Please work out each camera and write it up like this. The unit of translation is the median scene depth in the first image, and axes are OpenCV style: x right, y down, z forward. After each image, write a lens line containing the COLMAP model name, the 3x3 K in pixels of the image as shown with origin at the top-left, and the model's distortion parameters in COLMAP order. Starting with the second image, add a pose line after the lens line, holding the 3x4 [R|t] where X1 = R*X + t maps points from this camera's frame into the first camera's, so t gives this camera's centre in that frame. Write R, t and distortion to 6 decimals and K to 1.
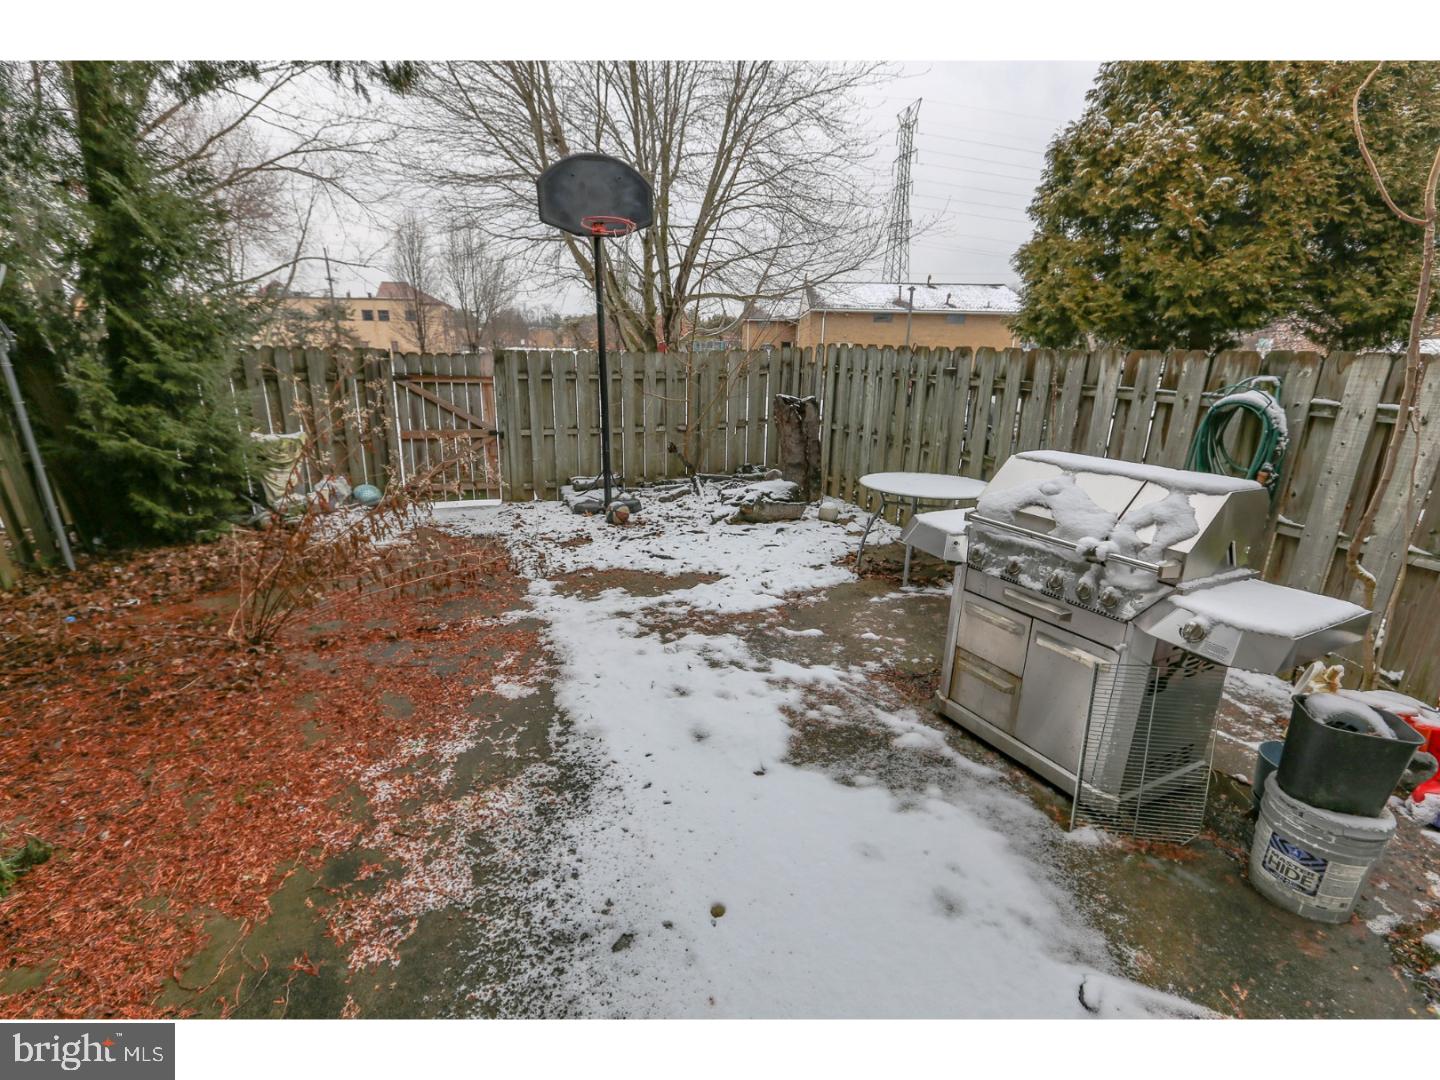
lens RADIAL K [[652.1, 0, 714.7], [0, 652.1, 536.5], [0, 0, 1]] dist [-0.037705, 0.018902]
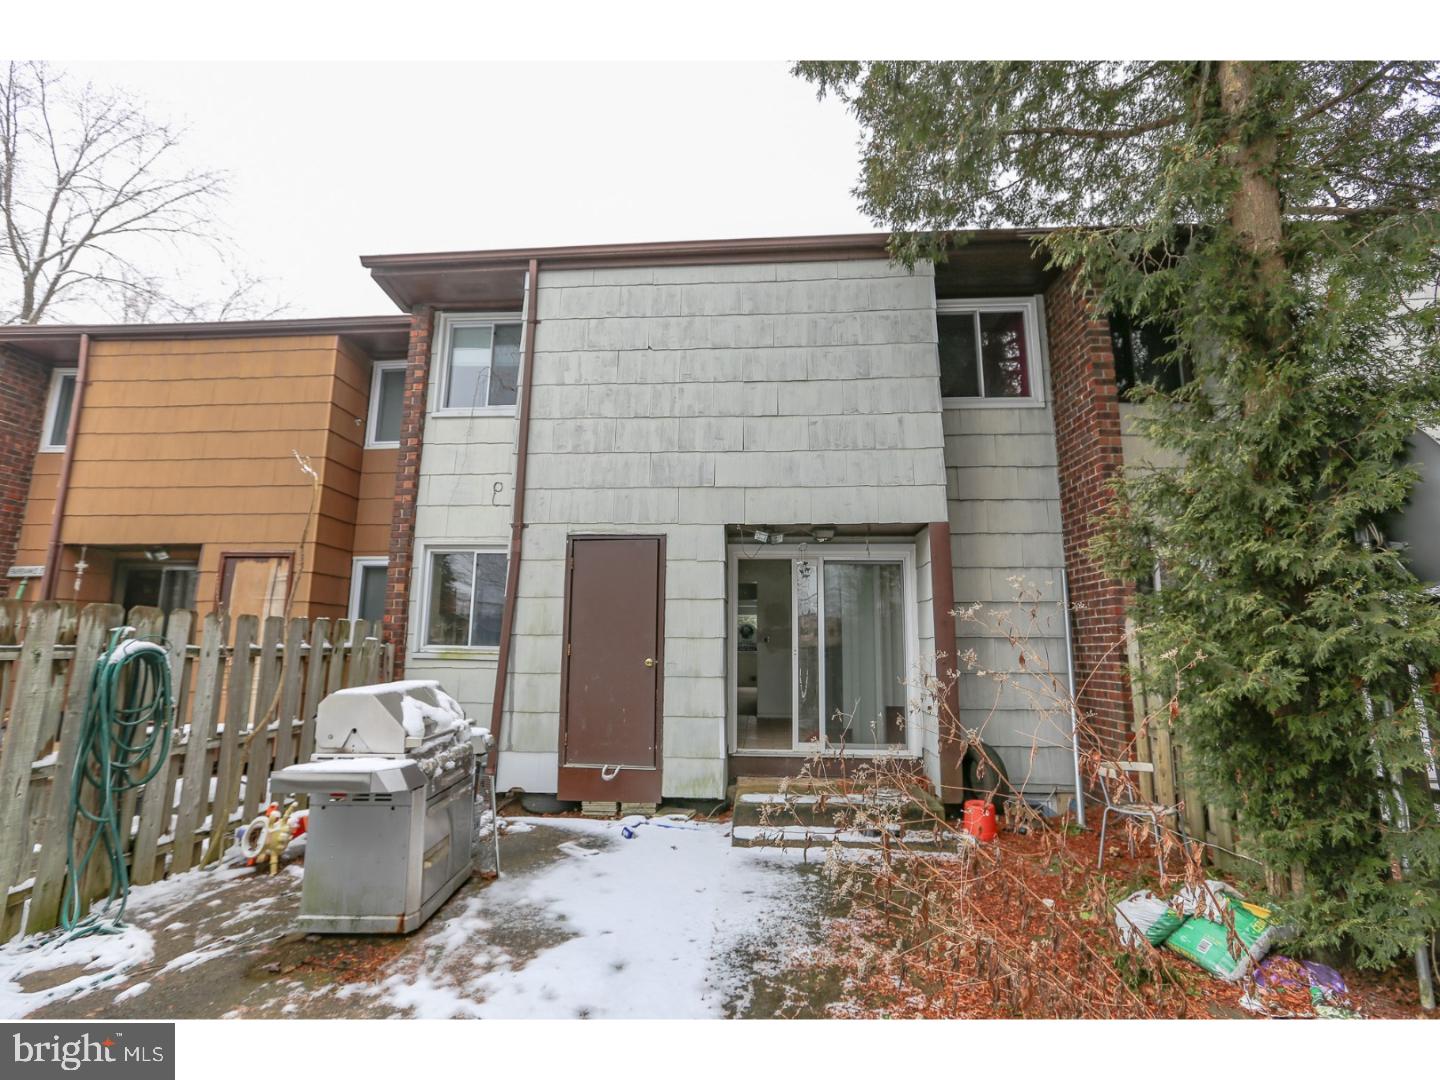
lens RADIAL K [[652.1, 0, 714.7], [0, 652.1, 536.5], [0, 0, 1]] dist [-0.037705, 0.018902]
pose [[-0.895885, 0.052911, 0.441123, -0.662817], [0.106026, 0.989658, 0.096625, -0.470336], [-0.431448, 0.133335, -0.892230, 1.778066]]
